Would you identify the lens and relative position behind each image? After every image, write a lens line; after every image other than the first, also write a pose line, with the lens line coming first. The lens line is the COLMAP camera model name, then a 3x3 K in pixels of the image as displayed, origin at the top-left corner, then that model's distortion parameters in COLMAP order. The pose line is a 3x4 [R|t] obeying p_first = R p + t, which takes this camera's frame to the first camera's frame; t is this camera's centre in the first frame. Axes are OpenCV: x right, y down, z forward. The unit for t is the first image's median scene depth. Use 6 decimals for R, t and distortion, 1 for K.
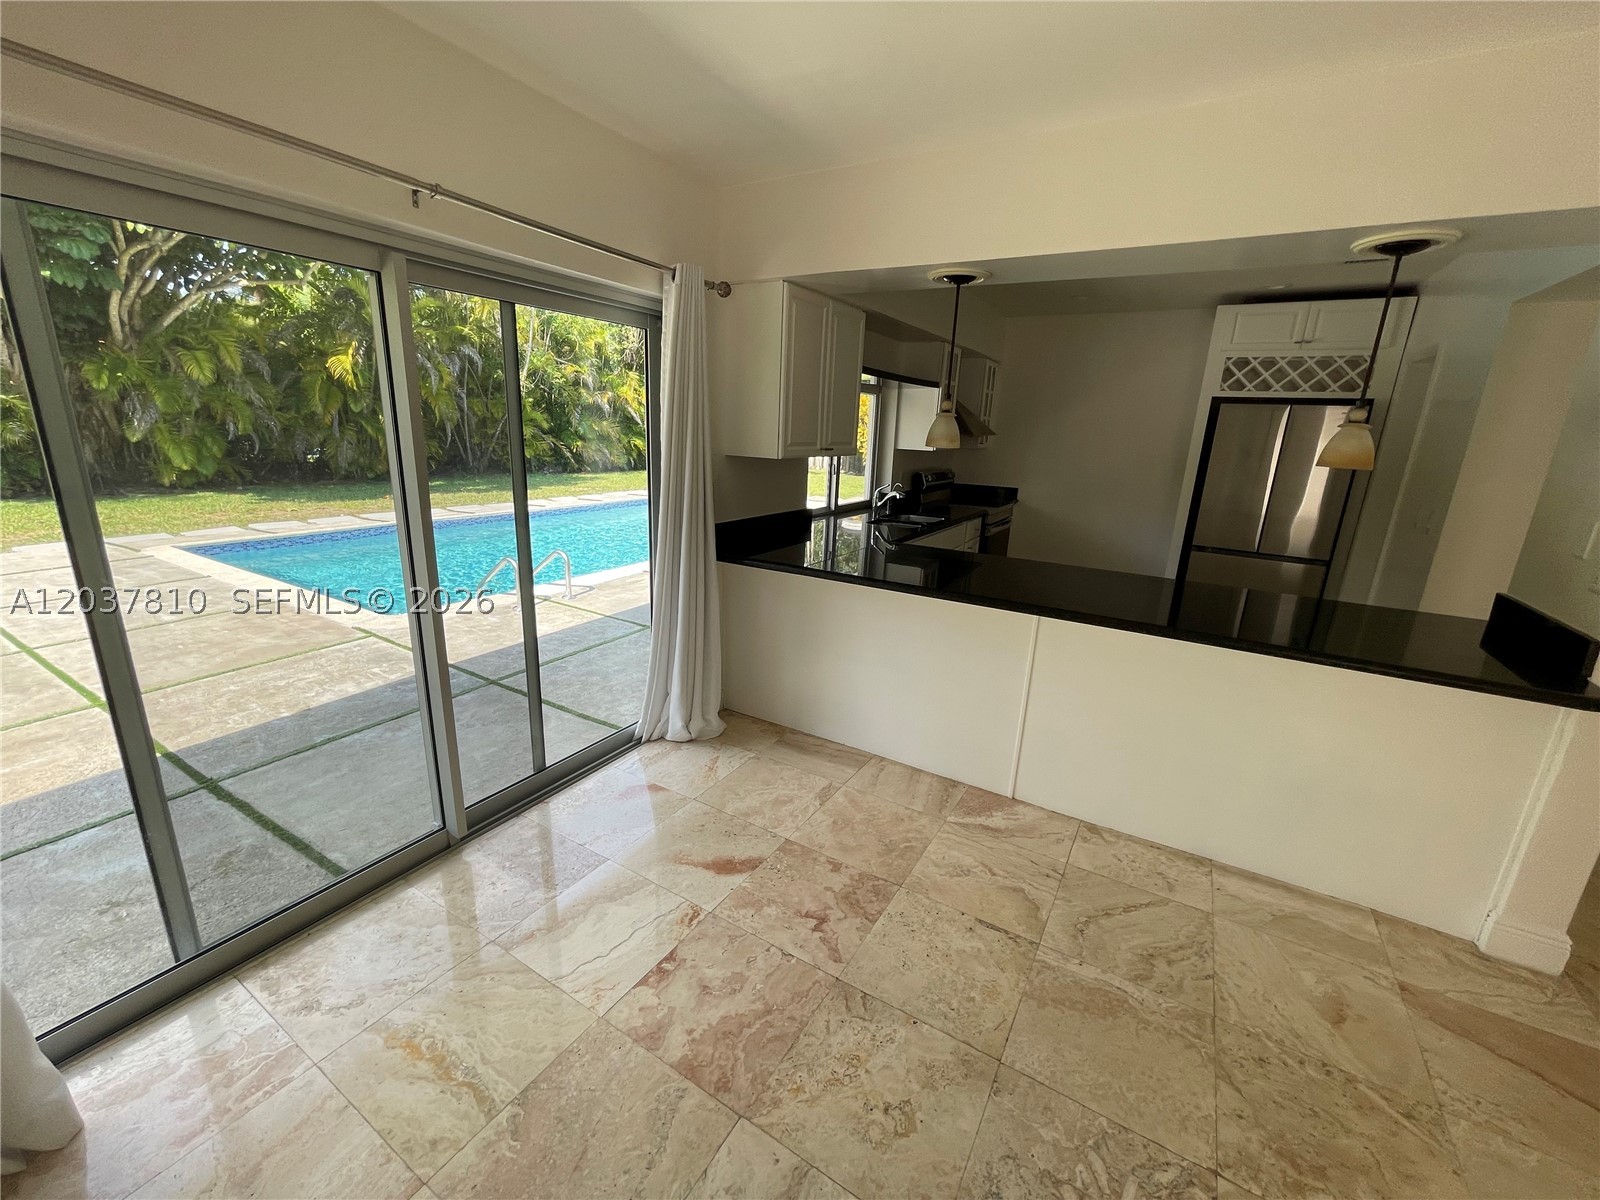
lens RADIAL K [[648.6, 0, 799.9], [0, 648.6, 602.8], [0, 0, 1]] dist [0.001967, 0.000722]
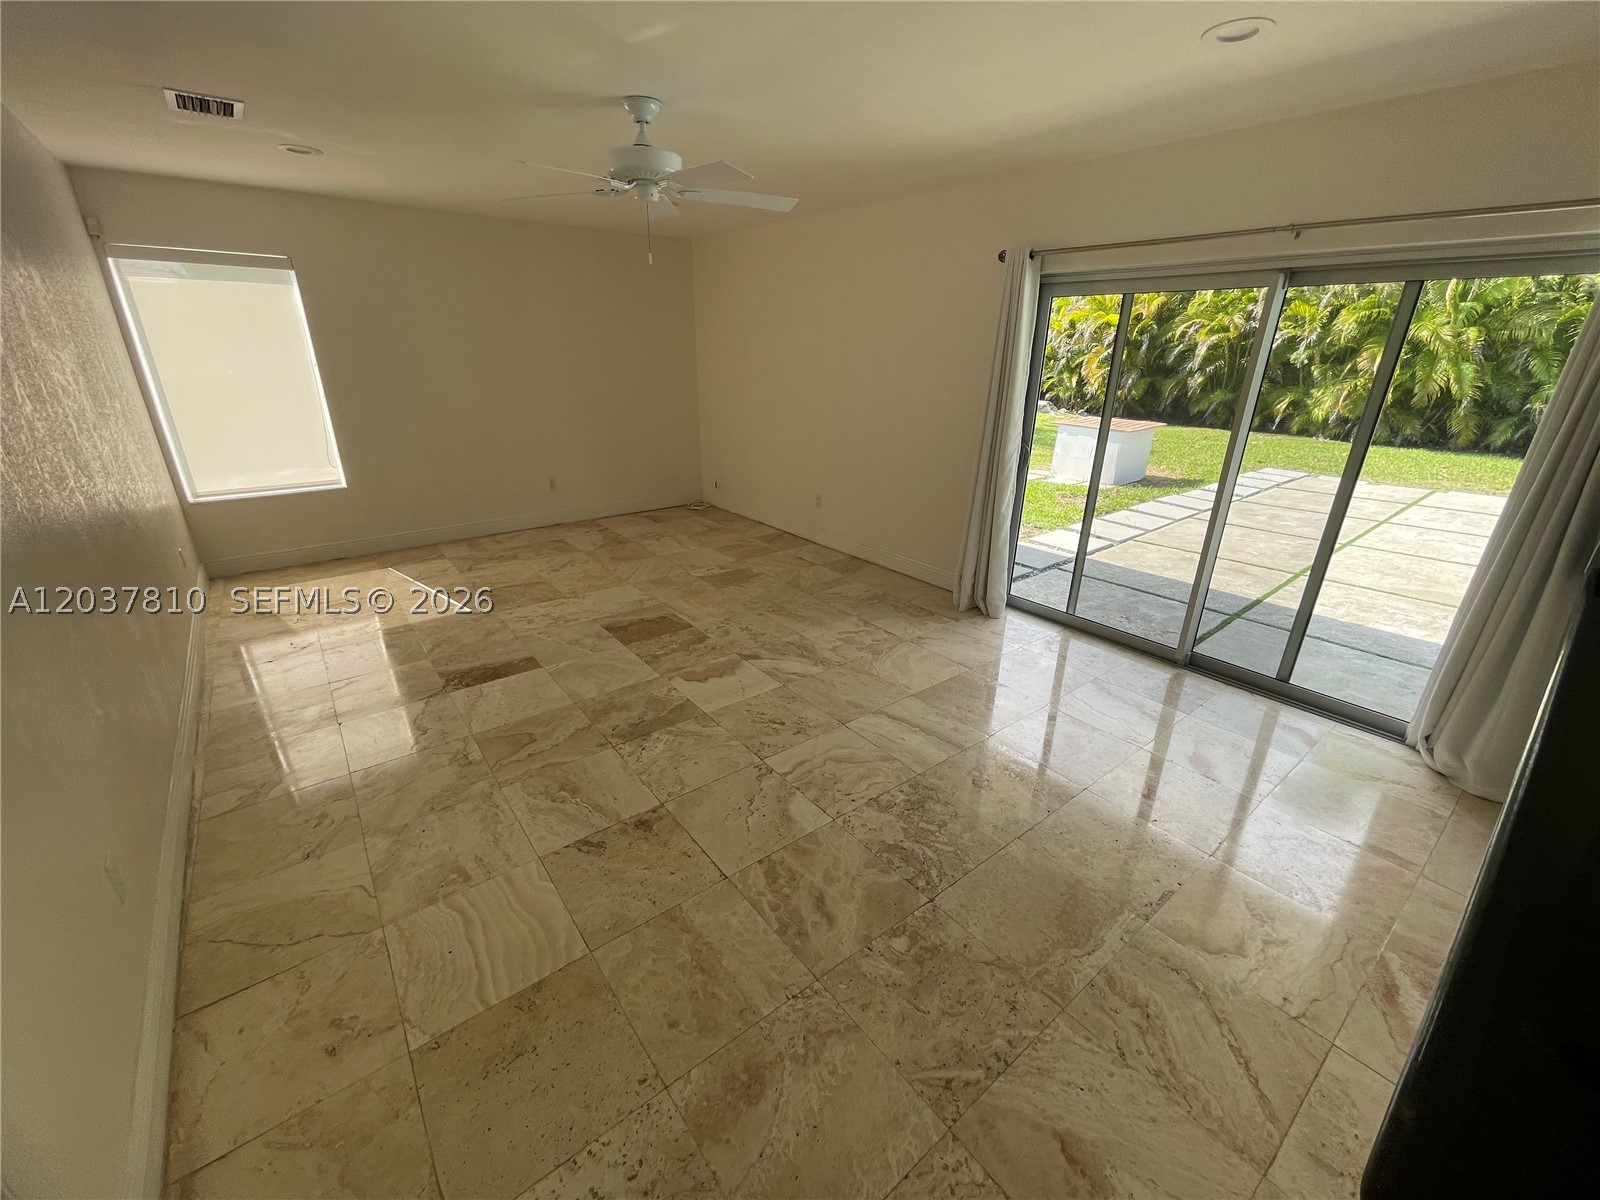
lens RADIAL K [[648.6, 0, 794.8], [0, 648.6, 603.5], [0, 0, 1]] dist [0.001967, 0.000722]
pose [[-0.355416, 0.302963, -0.884247, 0.872441], [-0.272415, 0.871371, 0.408047, -0.103854], [0.894131, 0.385908, -0.227168, 0.379320]]
